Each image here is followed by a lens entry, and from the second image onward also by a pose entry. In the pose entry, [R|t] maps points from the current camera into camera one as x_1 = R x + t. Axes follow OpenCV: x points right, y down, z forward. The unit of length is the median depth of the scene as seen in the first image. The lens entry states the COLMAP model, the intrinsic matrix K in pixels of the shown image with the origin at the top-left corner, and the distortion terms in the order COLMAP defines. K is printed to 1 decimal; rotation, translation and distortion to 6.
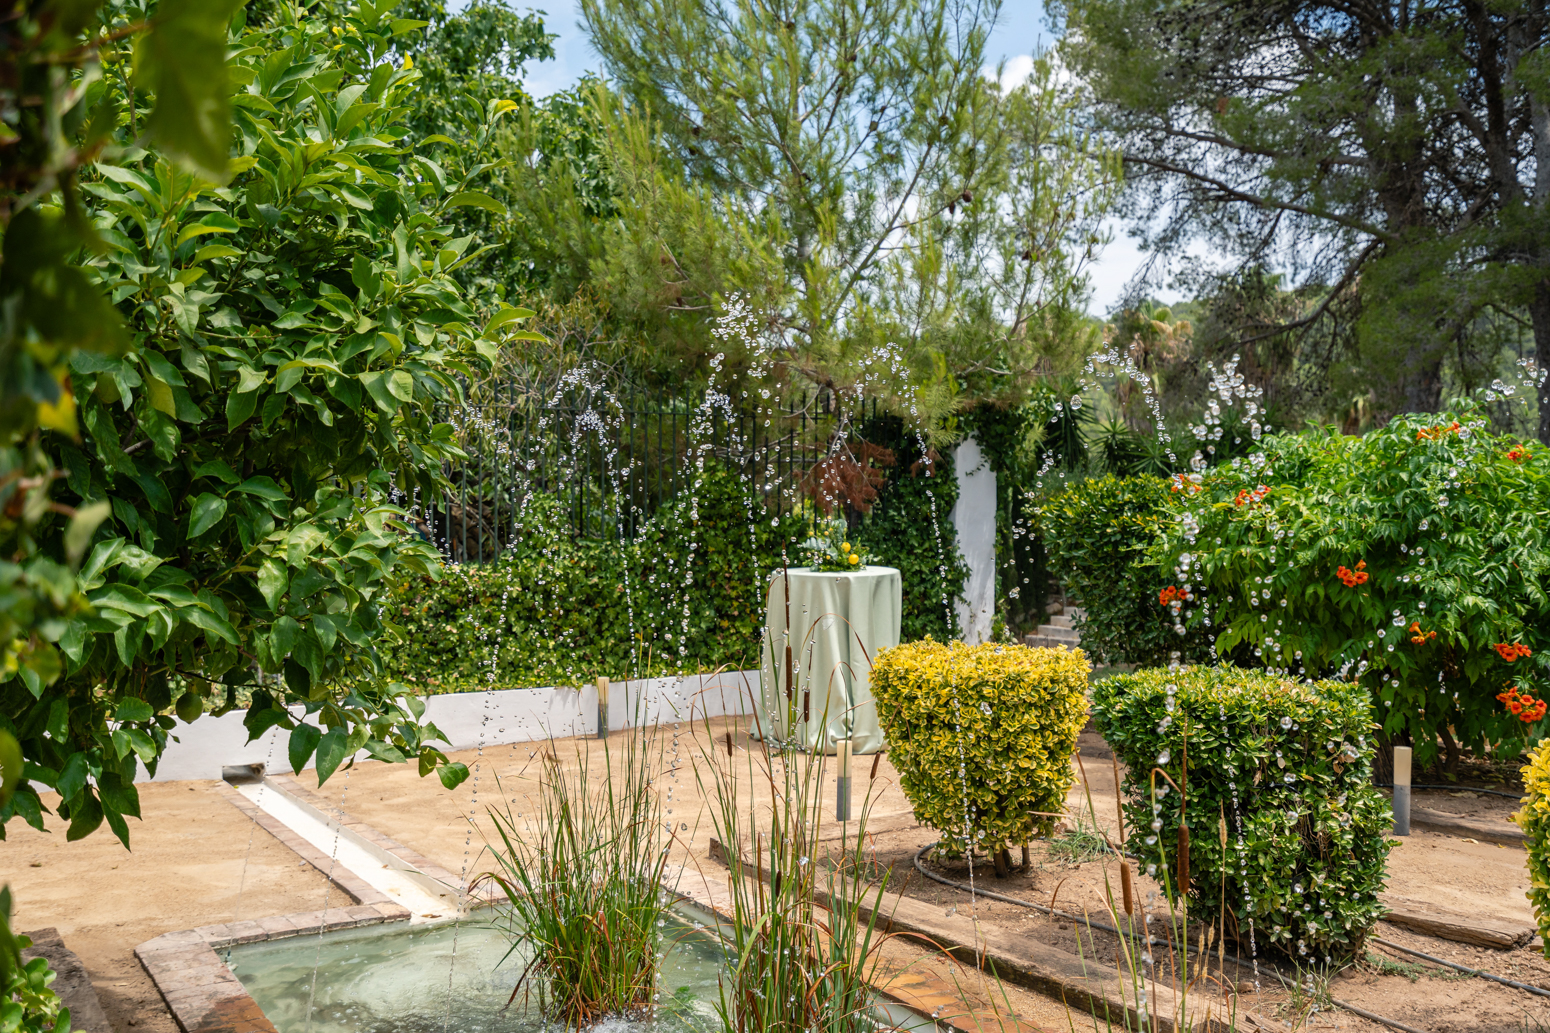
lens RADIAL K [[1514.6, 0, 775.0], [0, 1514.6, 516.5], [0, 0, 1]] dist [0.003407, 0.004921]
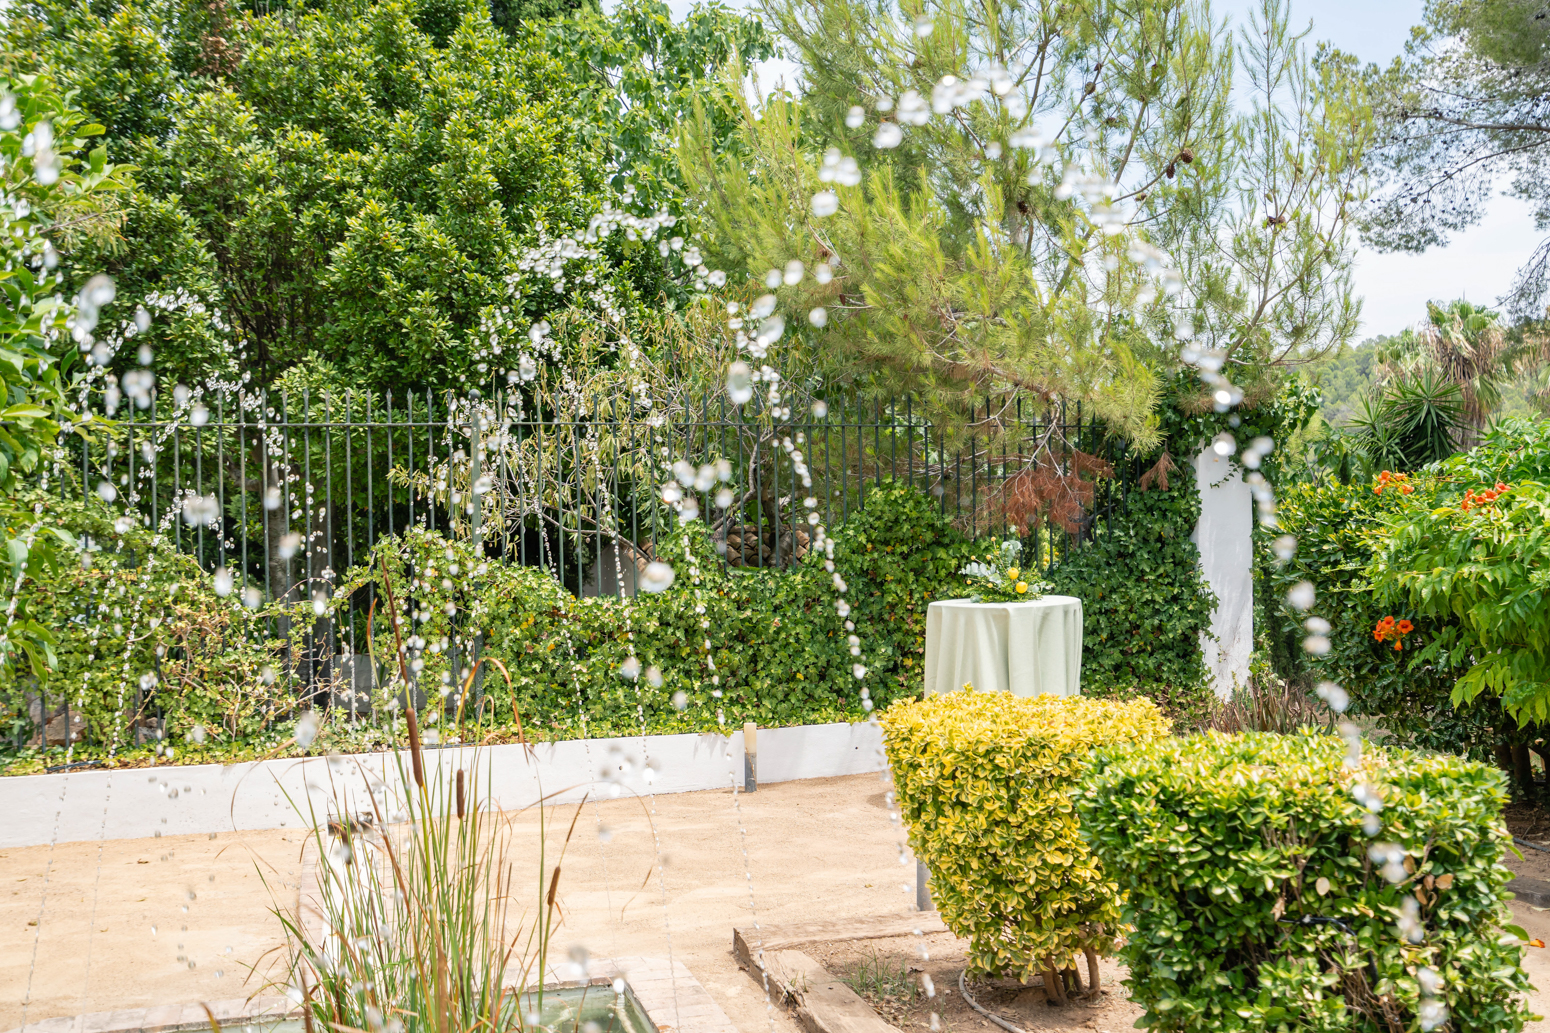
lens RADIAL K [[1514.6, 0, 775.0], [0, 1514.6, 516.5], [0, 0, 1]] dist [0.003407, 0.004921]
pose [[0.964470, -0.021879, -0.263283, 0.143161], [0.016225, 0.999589, -0.023631, 0.006566], [0.263692, 0.018519, 0.964429, 0.150492]]
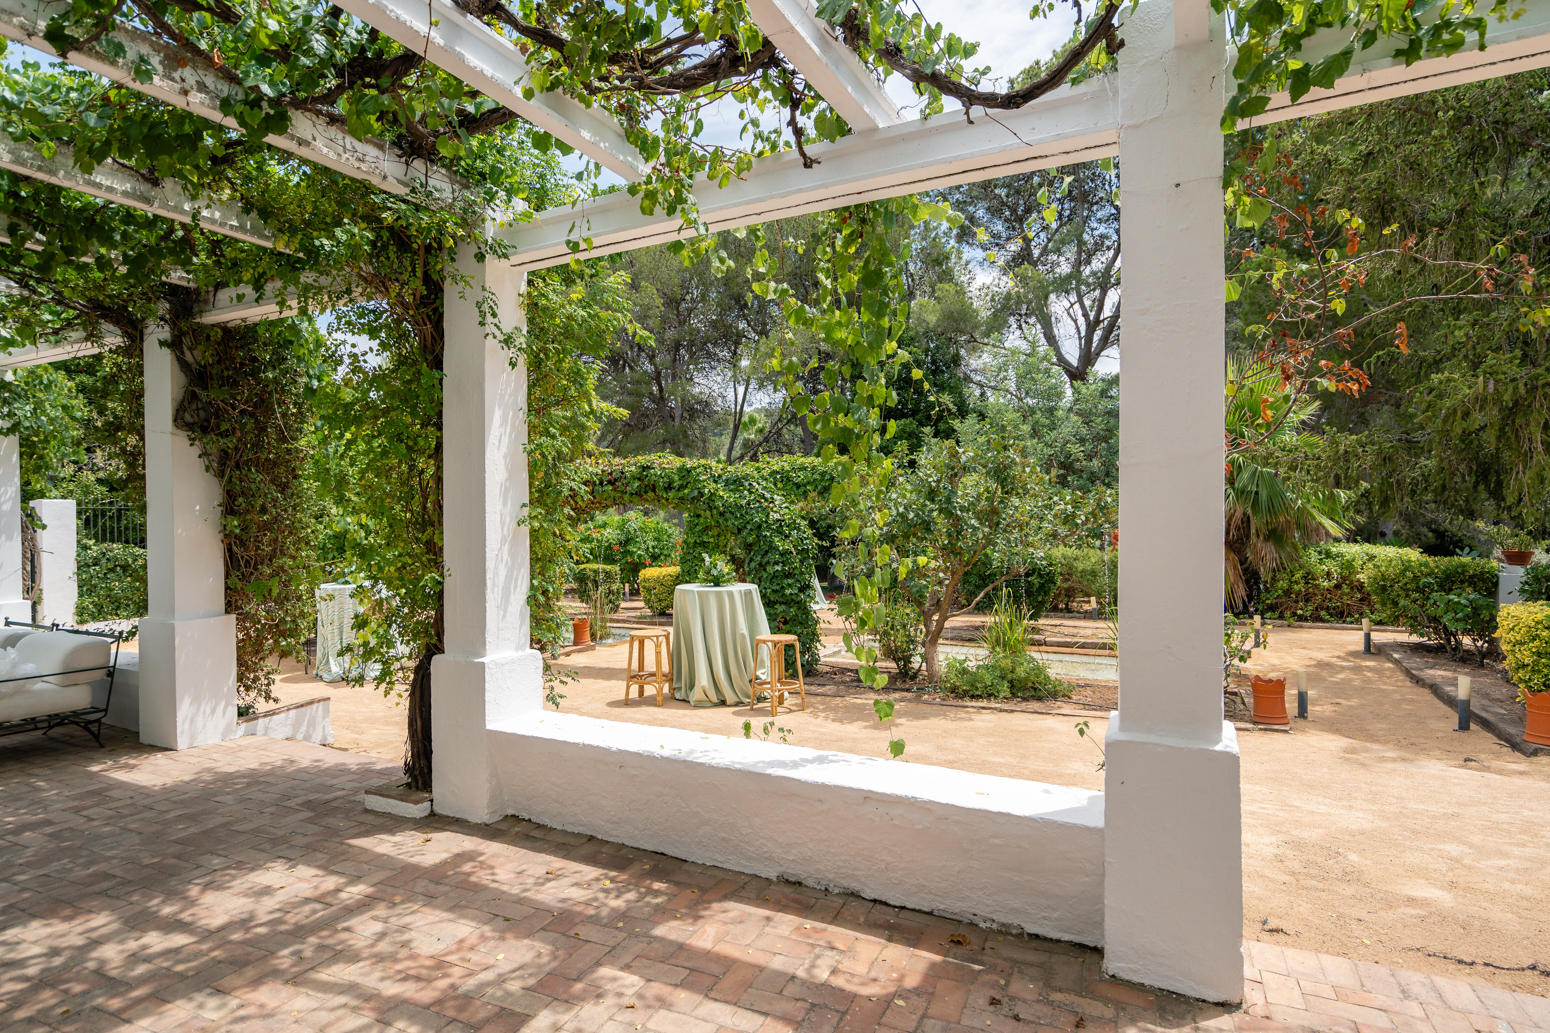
lens RADIAL K [[824.5, 0, 775.0], [0, 824.5, 516.5], [0, 0, 1]] dist [0.000020, -0.000005]
pose [[0.849135, -0.006448, 0.528137, -0.378263], [0.016494, 0.999762, -0.014314, -0.008507], [-0.527918, 0.020865, 0.849039, -0.987582]]
